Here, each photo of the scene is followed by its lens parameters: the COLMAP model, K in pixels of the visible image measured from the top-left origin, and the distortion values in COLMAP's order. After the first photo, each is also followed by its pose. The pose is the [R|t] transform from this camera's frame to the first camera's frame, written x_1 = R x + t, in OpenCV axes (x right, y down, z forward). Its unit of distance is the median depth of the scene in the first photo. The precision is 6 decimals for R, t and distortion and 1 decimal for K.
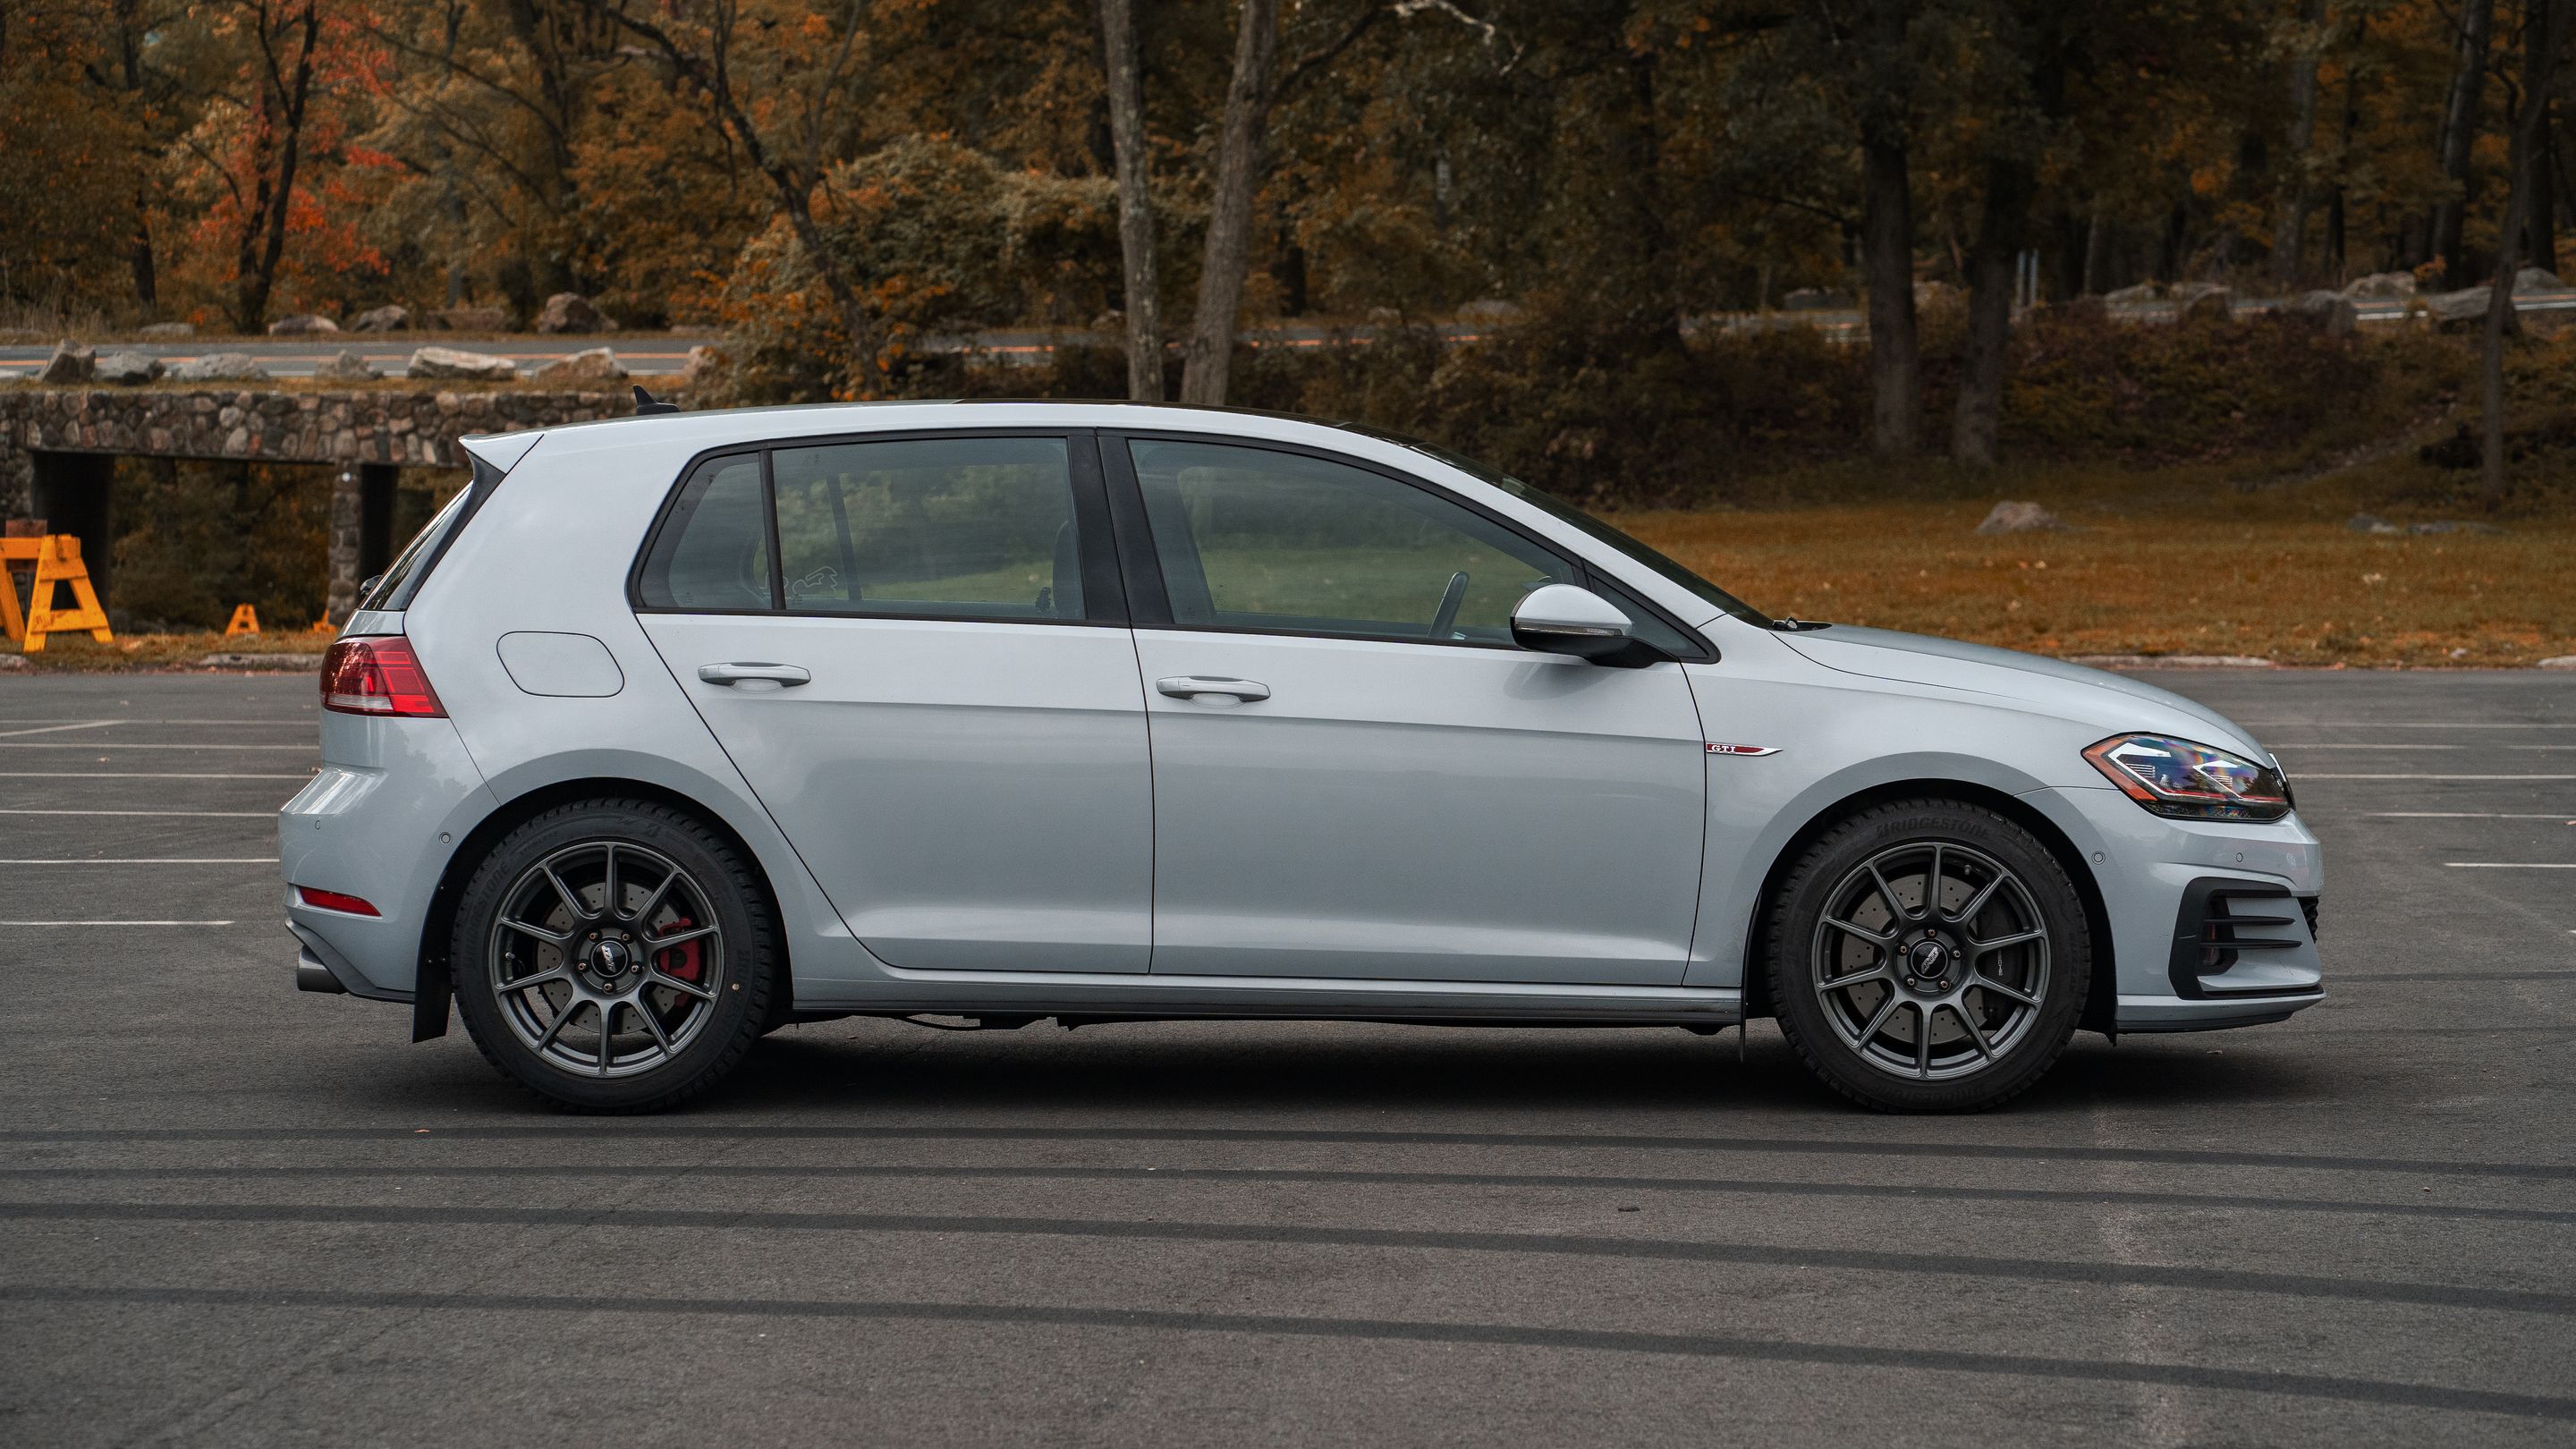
lens RADIAL K [[6327.9, 0, 1284.2], [0, 6327.9, 623.7], [0, 0, 1]] dist [0.040338, 0.000000]
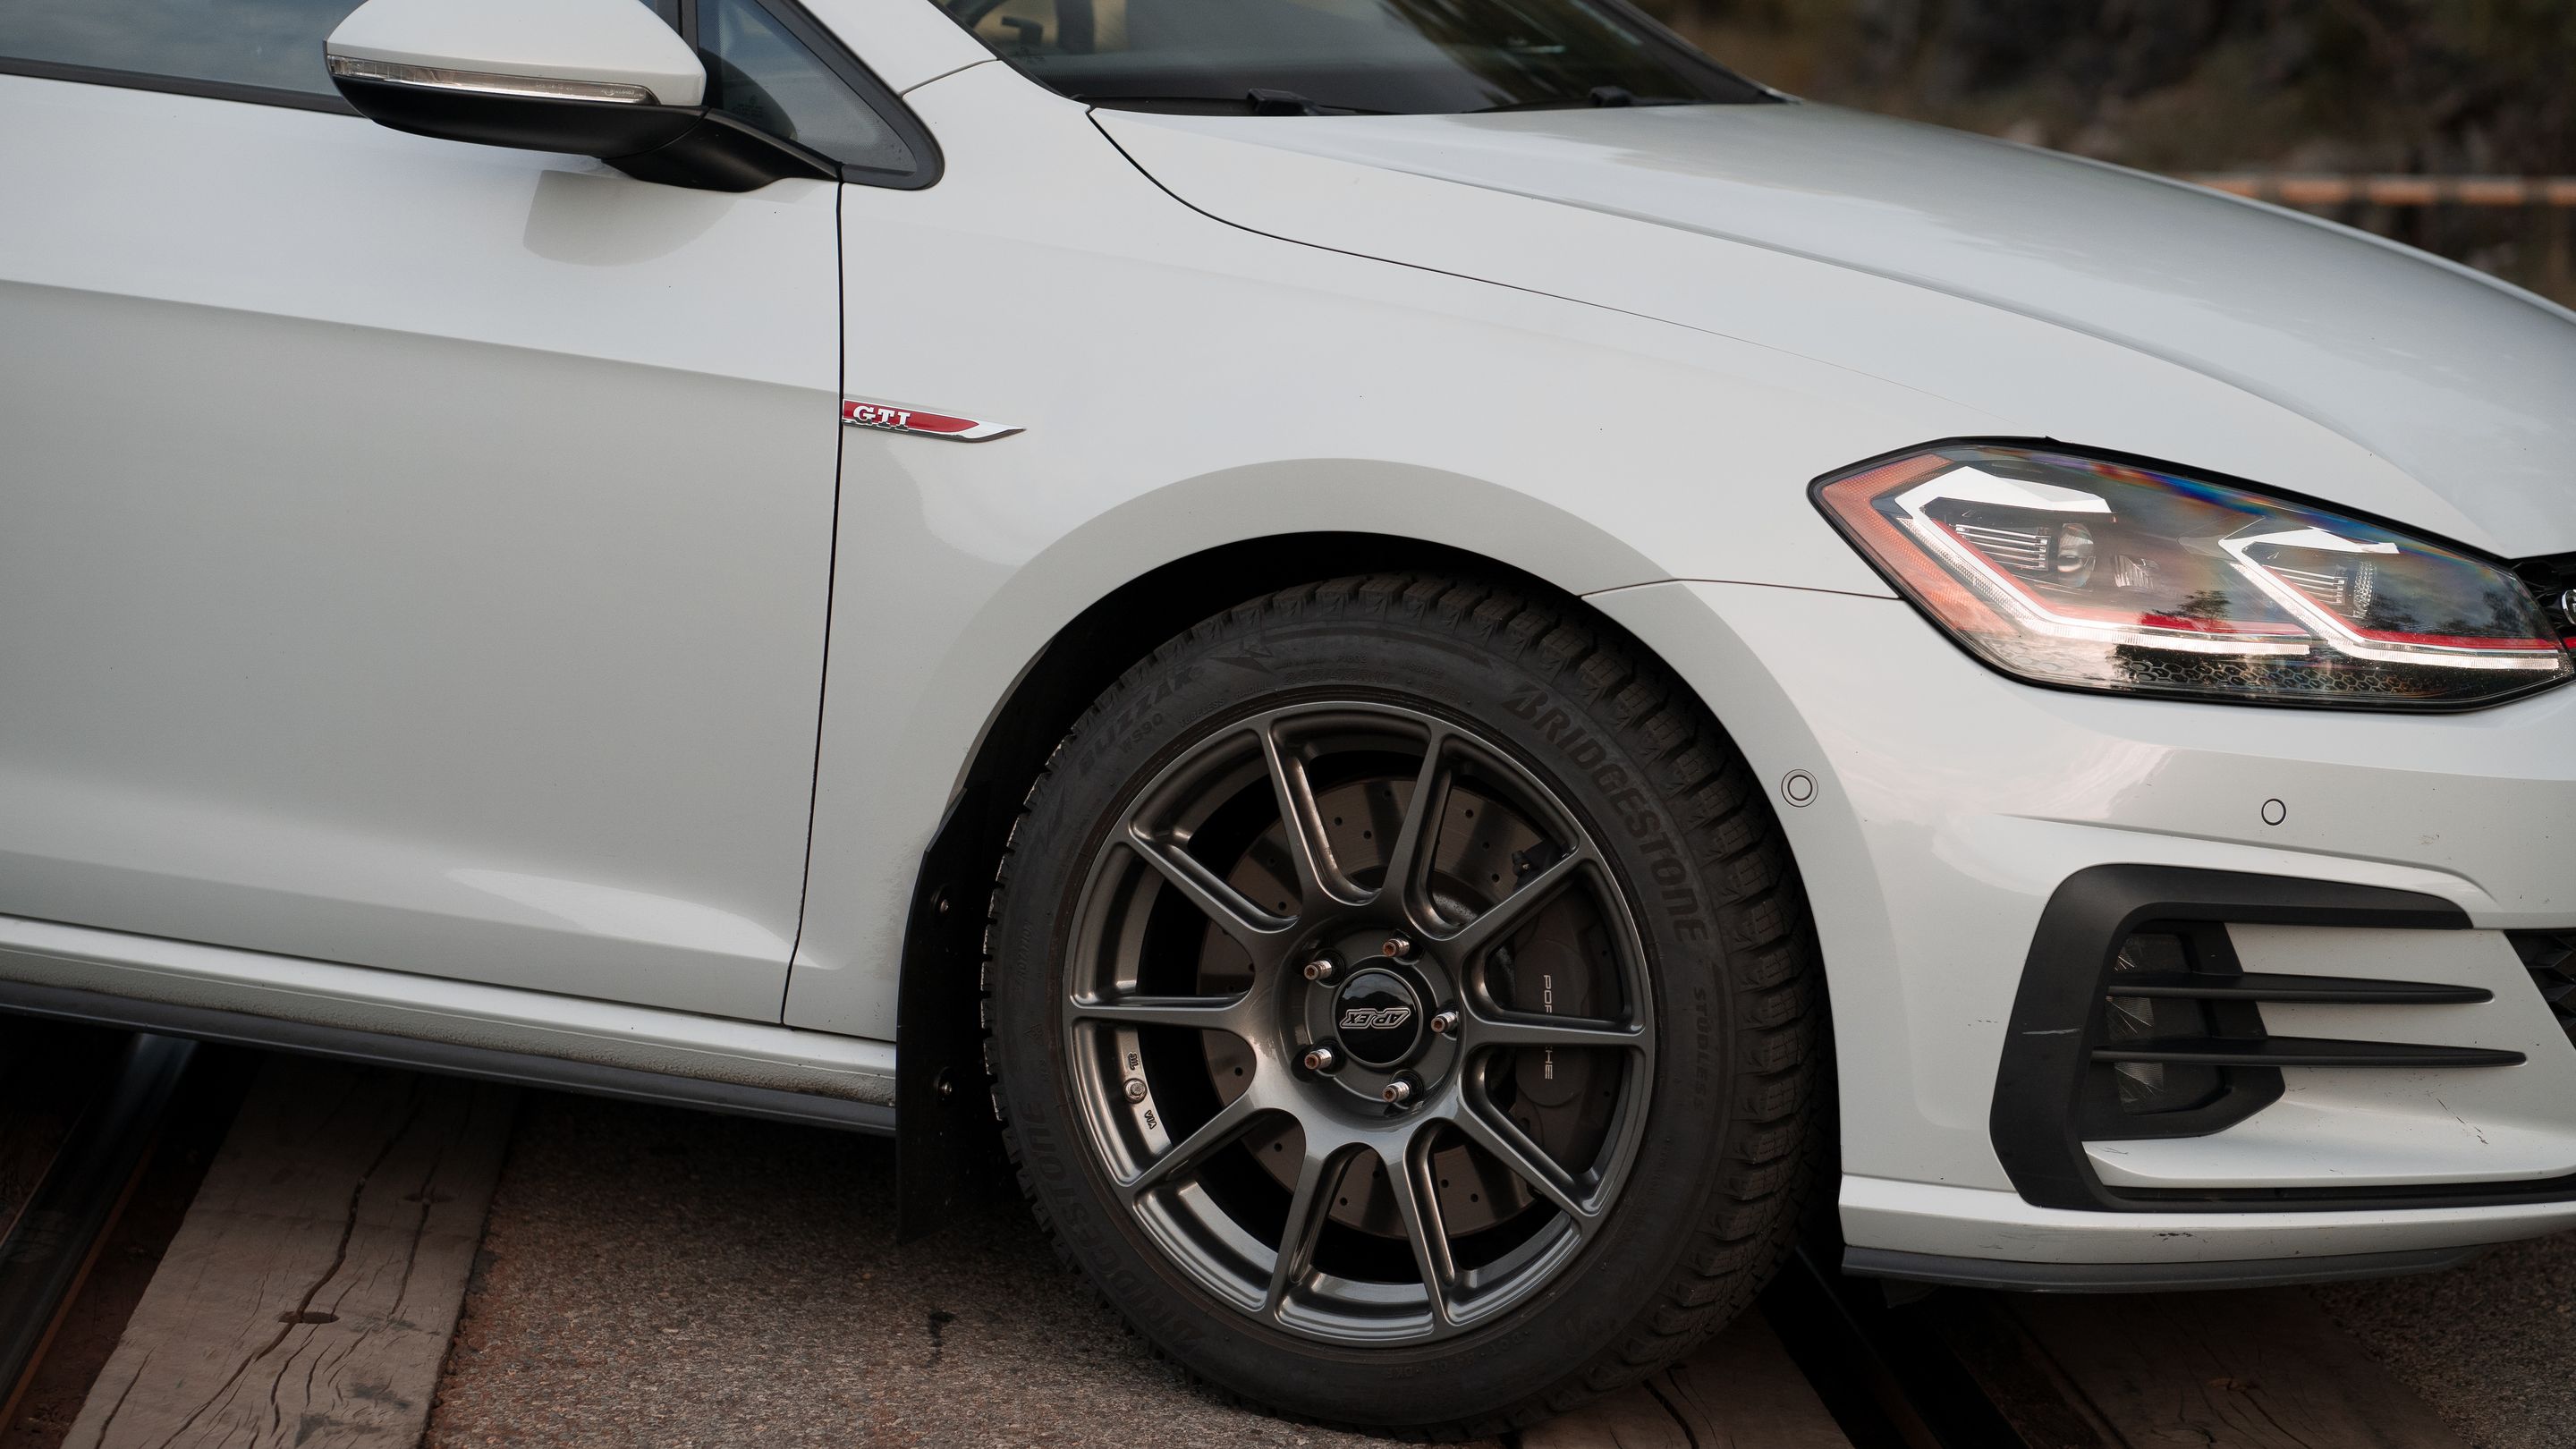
lens RADIAL K [[6327.9, 0, 1266.6], [0, 6327.9, 699.8], [0, 0, 1]] dist [0.040338, 0.000000]
pose [[0.915177, 0.078077, -0.395417, 0.236973], [-0.041866, 0.994166, 0.099405, -0.001833], [0.400871, -0.074419, 0.913107, 0.654916]]
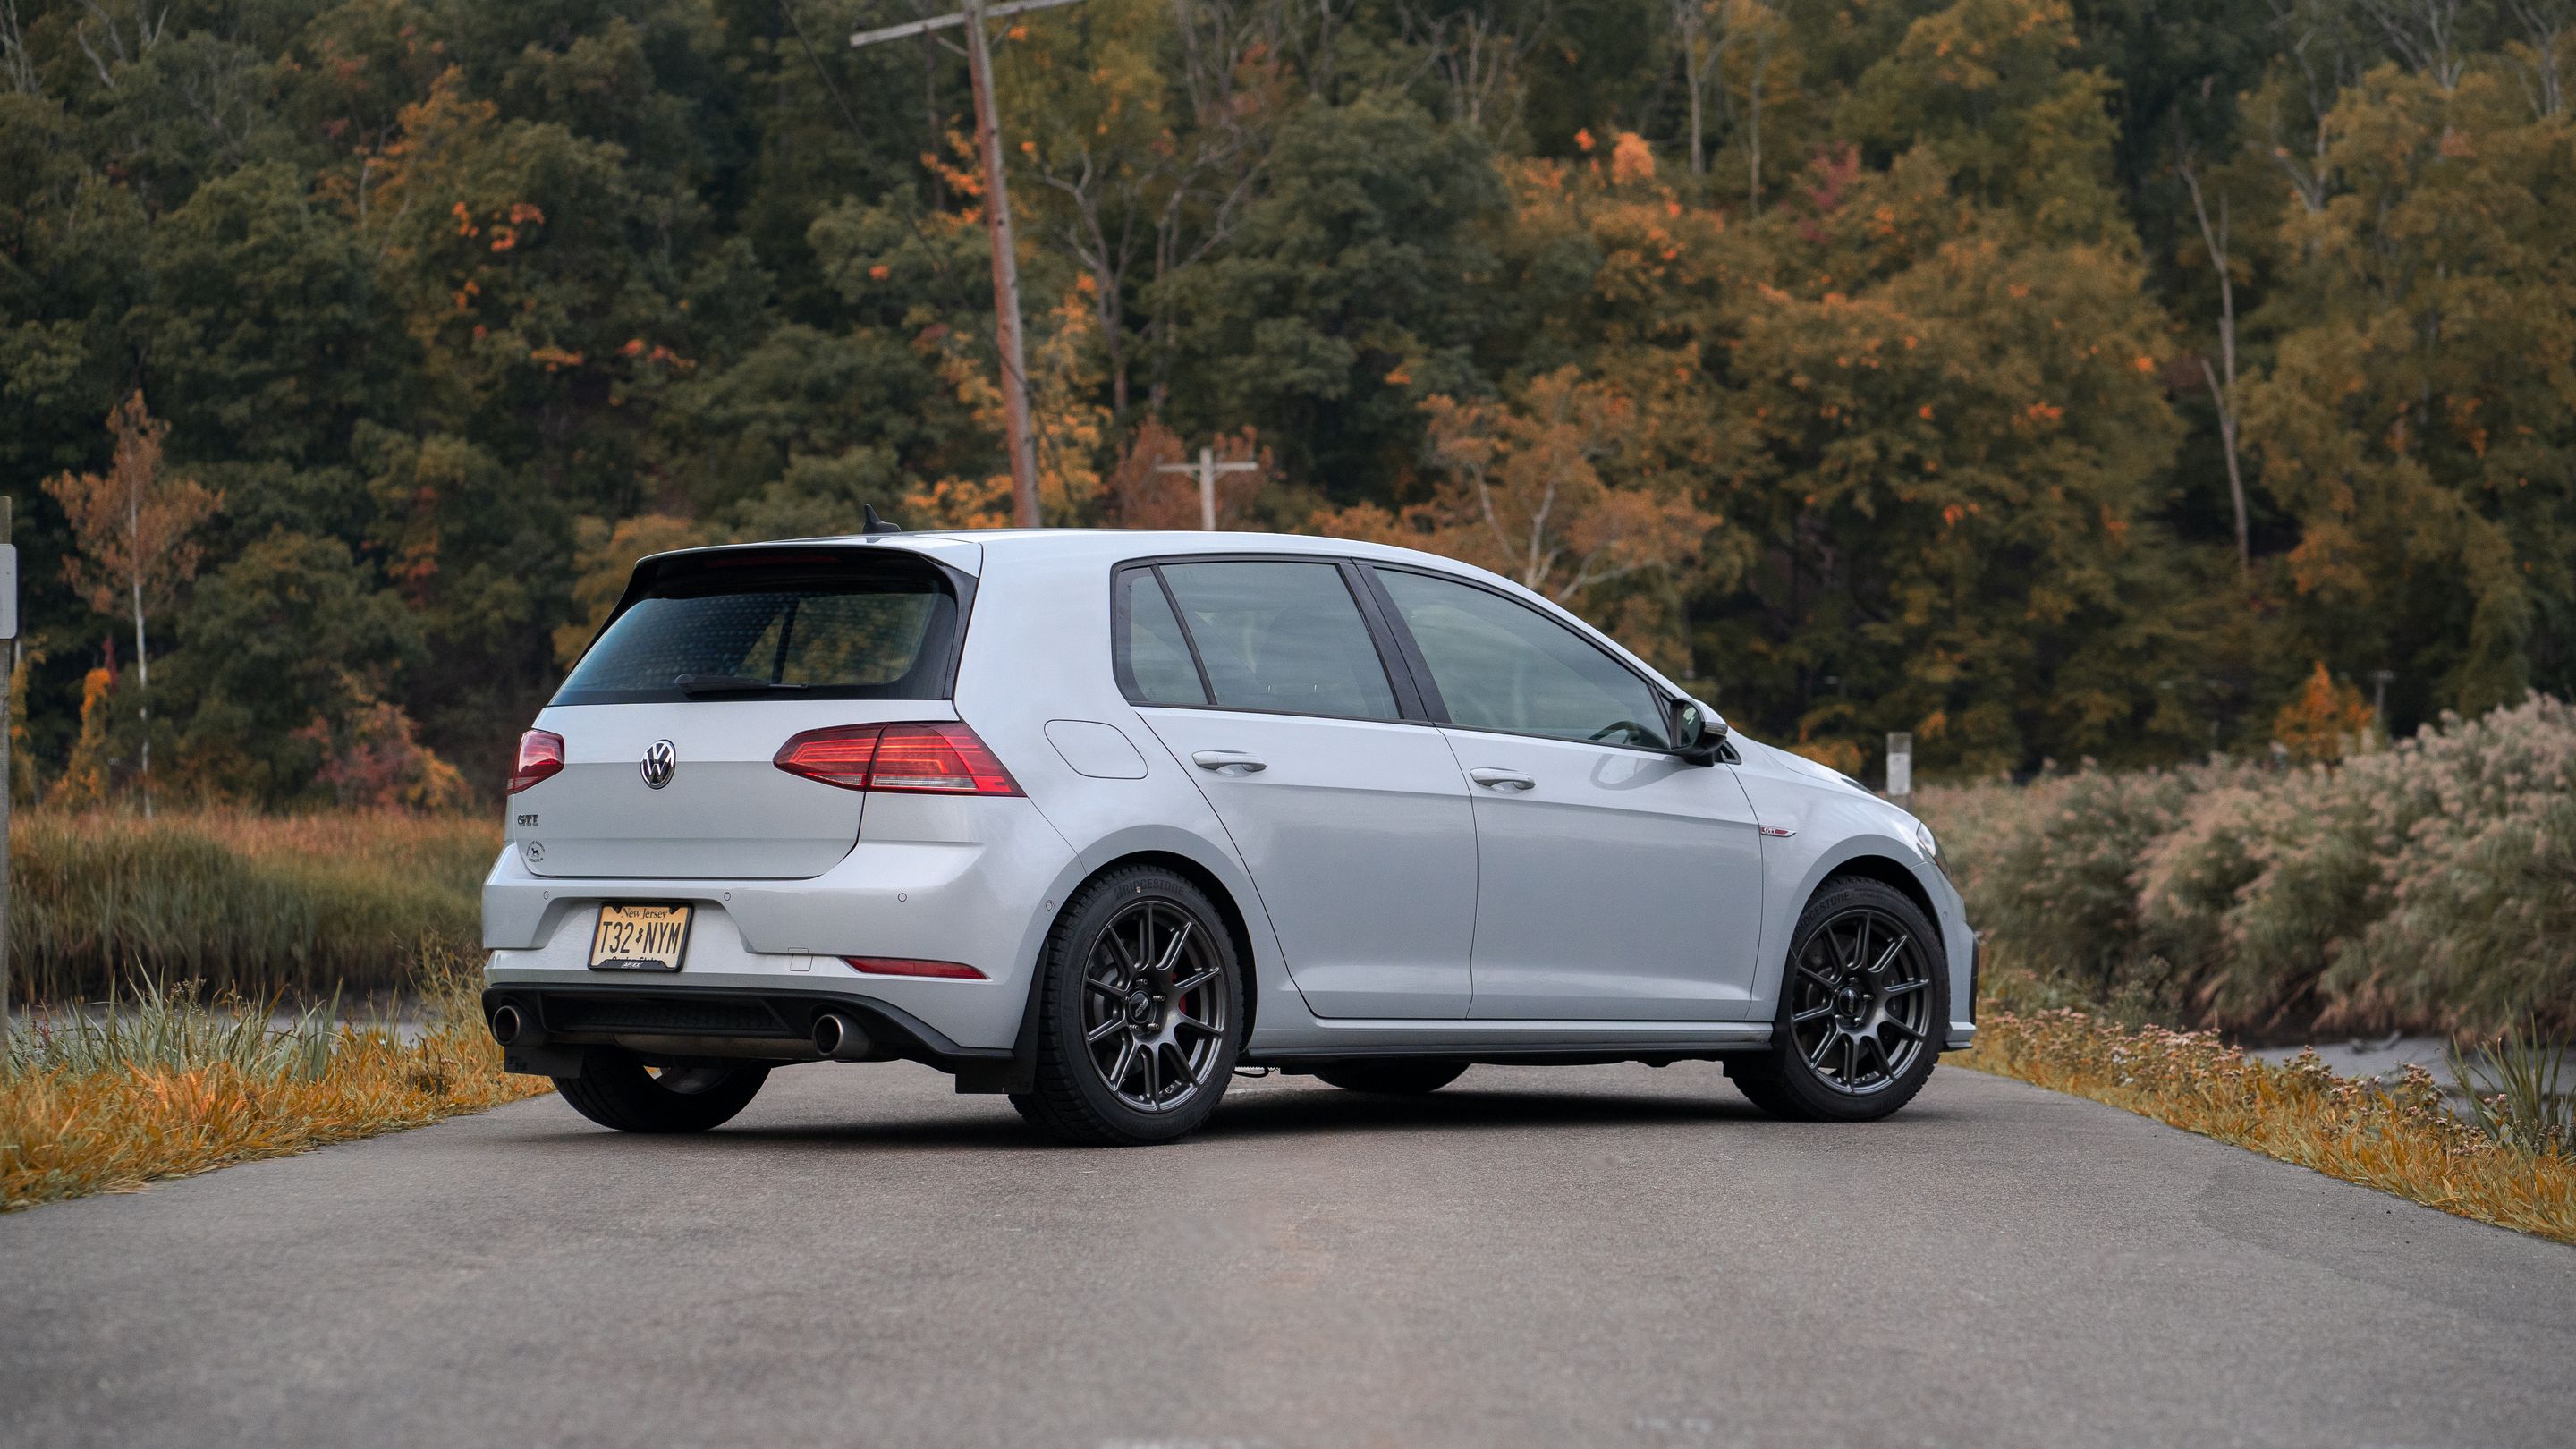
lens RADIAL K [[6327.9, 0, 1294.4], [0, 6327.9, 732.3], [0, 0, 1]] dist [0.040338, 0.000000]
pose [[0.638892, 0.020342, 0.769028, -0.944079], [0.012935, 0.999225, -0.037177, 0.044973], [-0.769188, 0.033699, 0.638133, 0.266034]]
